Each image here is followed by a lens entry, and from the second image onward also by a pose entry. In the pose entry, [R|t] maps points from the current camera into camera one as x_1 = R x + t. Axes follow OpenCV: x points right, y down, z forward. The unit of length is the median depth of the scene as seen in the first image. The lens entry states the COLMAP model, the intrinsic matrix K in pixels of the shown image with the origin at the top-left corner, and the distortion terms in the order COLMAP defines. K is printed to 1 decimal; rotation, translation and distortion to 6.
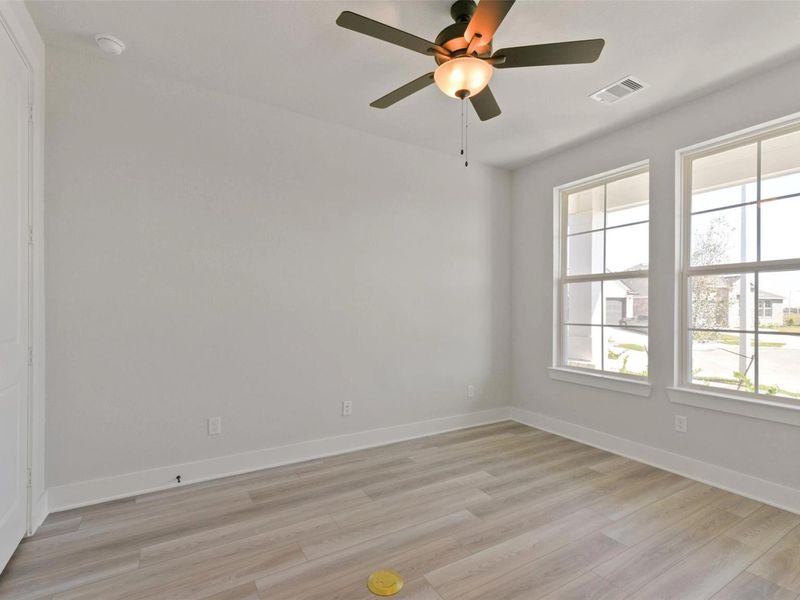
lens RADIAL K [[377.4, 0, 403.0], [0, 377.4, 303.9], [0, 0, 1]] dist [0.002526, 0.000240]
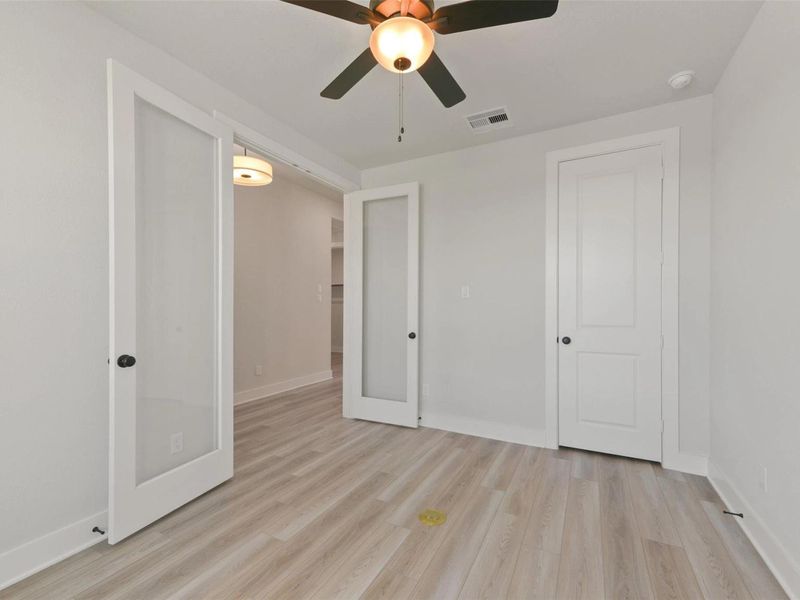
lens RADIAL K [[377.4, 0, 403.0], [0, 377.4, 303.9], [0, 0, 1]] dist [0.002526, 0.000240]
pose [[-0.846371, -0.003014, -0.532586, 0.597485], [-0.002335, 0.999995, -0.001949, 0.005635], [0.532589, -0.000406, -0.846374, 1.682278]]
